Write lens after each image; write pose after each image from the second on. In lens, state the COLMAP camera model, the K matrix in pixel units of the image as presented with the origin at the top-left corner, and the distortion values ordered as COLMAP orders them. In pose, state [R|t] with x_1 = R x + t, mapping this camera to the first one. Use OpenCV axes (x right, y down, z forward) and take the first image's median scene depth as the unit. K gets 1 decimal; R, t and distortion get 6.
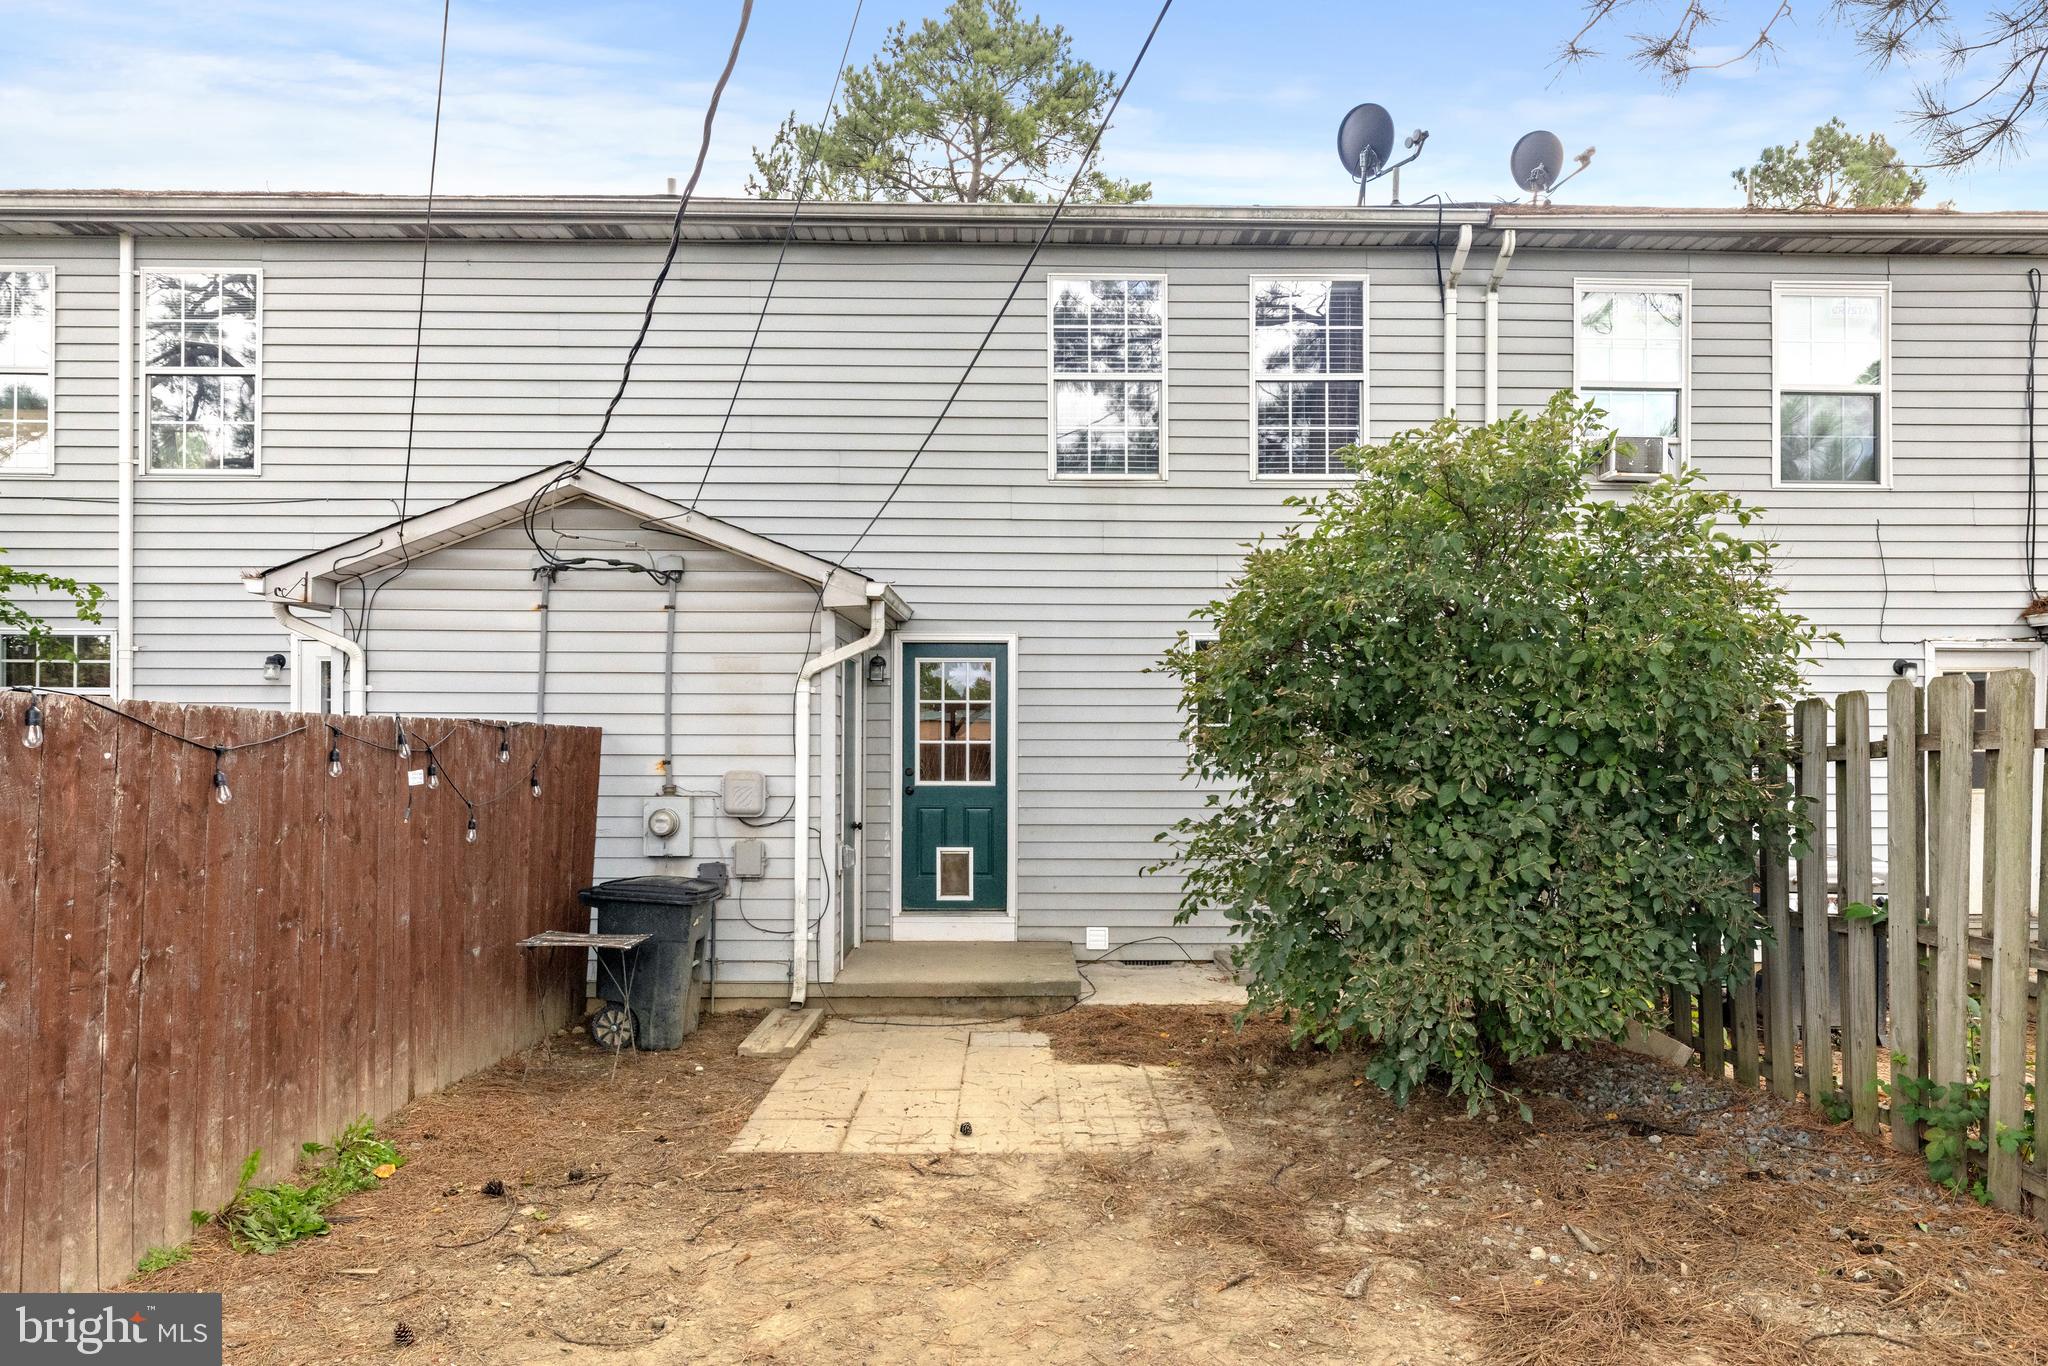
lens RADIAL K [[1997.4, 0, 1024.0], [0, 1997.4, 683.0], [0, 0, 1]] dist [-0.002920, -0.002986]
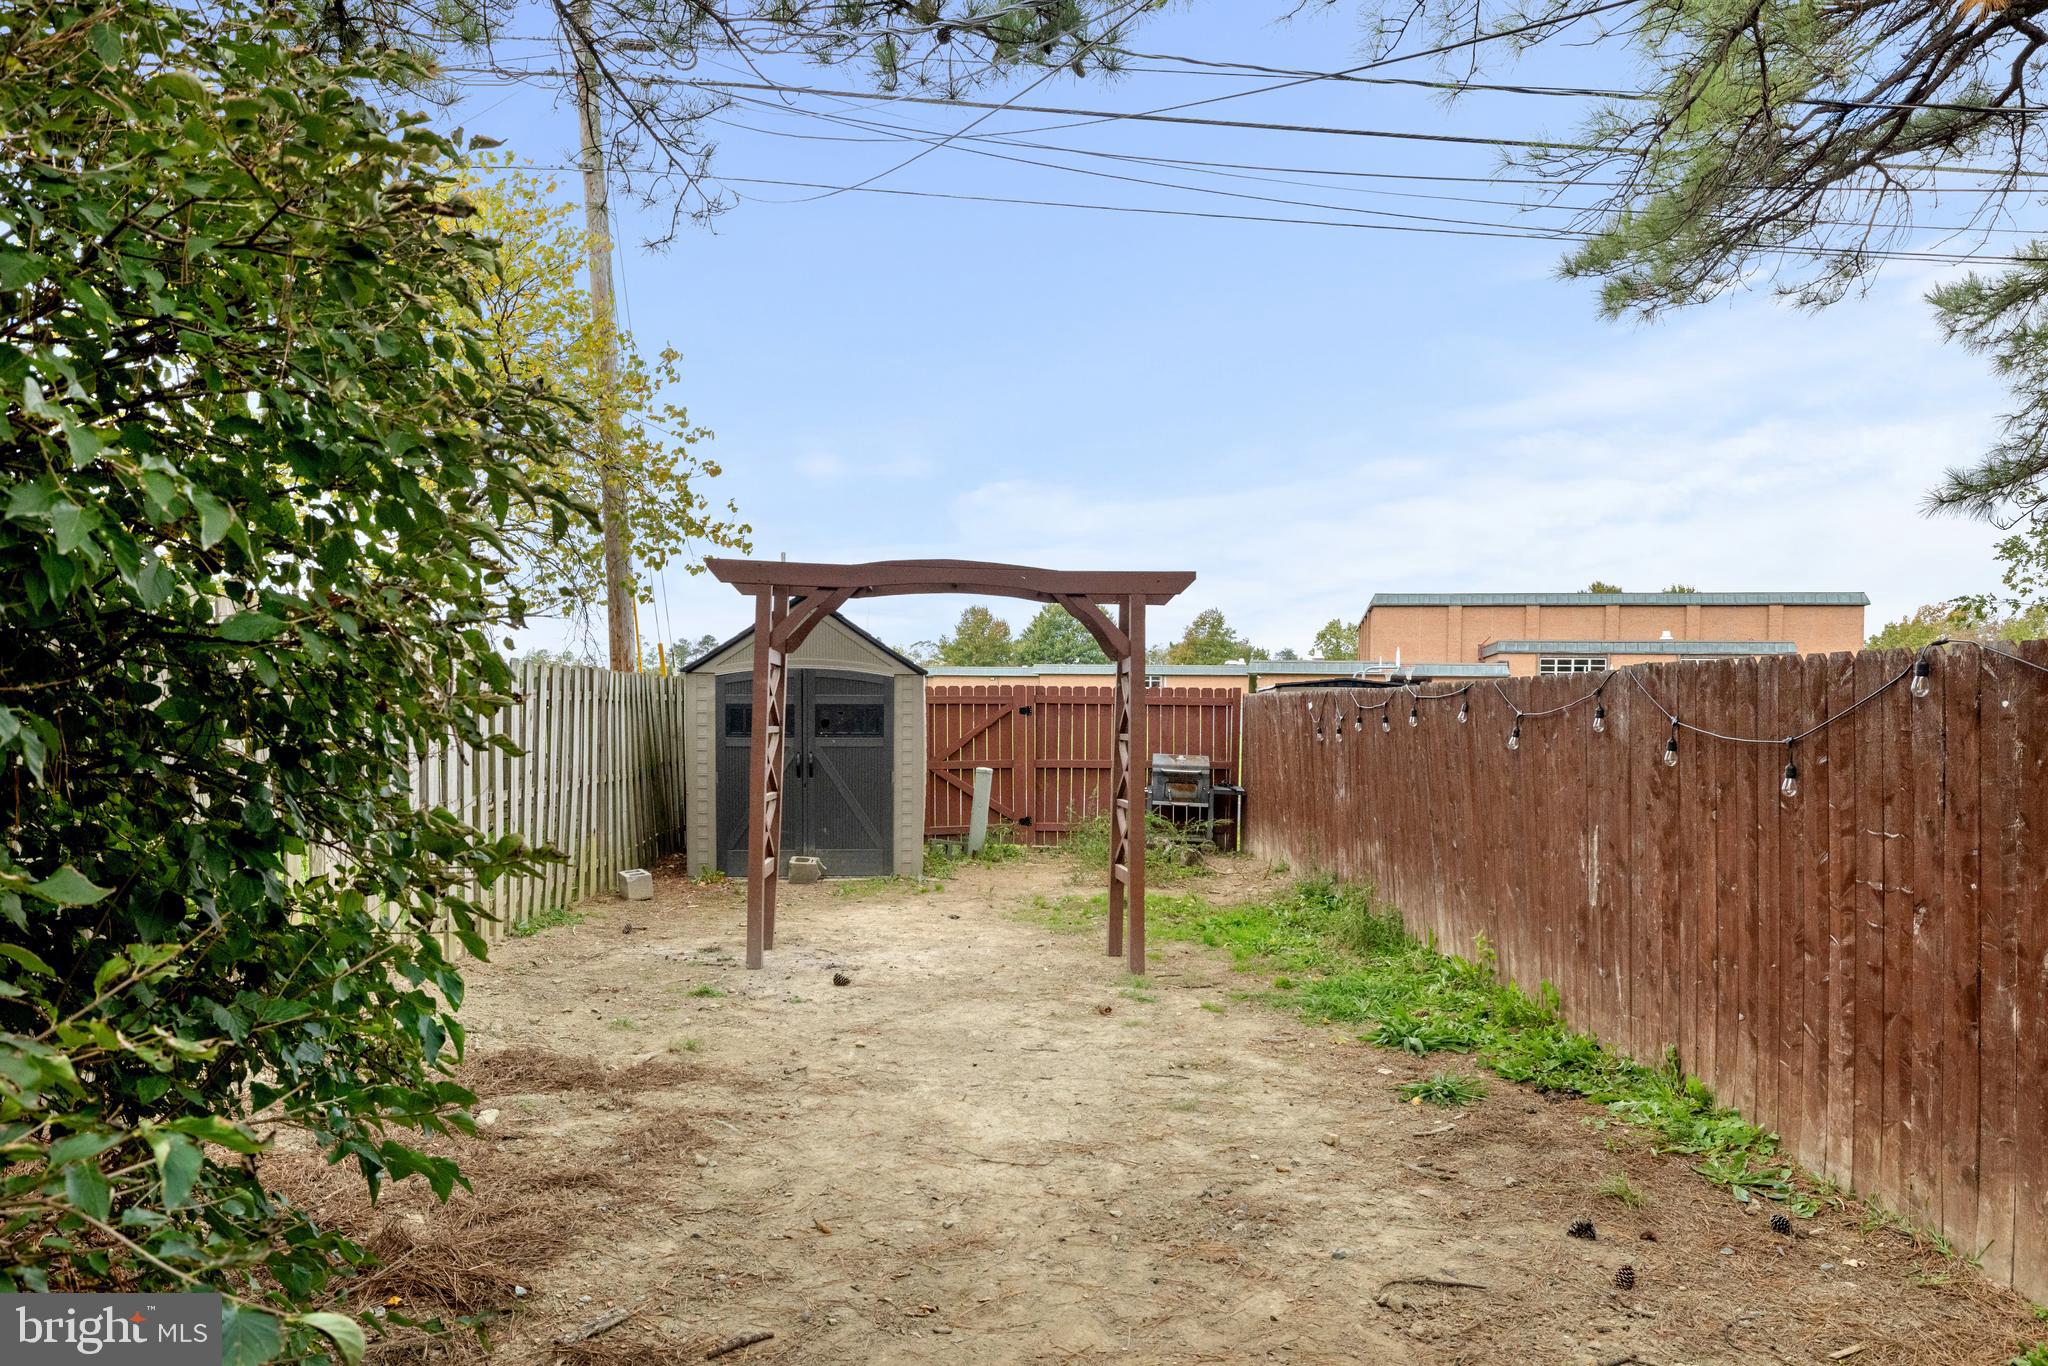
lens RADIAL K [[1407.9, 0, 1024.0], [0, 1407.9, 683.0], [0, 0, 1]] dist [0.000458, 0.000186]
pose [[-0.999393, -0.015666, -0.031109, 0.015482], [-0.014225, 0.998840, -0.046006, 0.064692], [0.031794, -0.045535, -0.998457, 1.676276]]
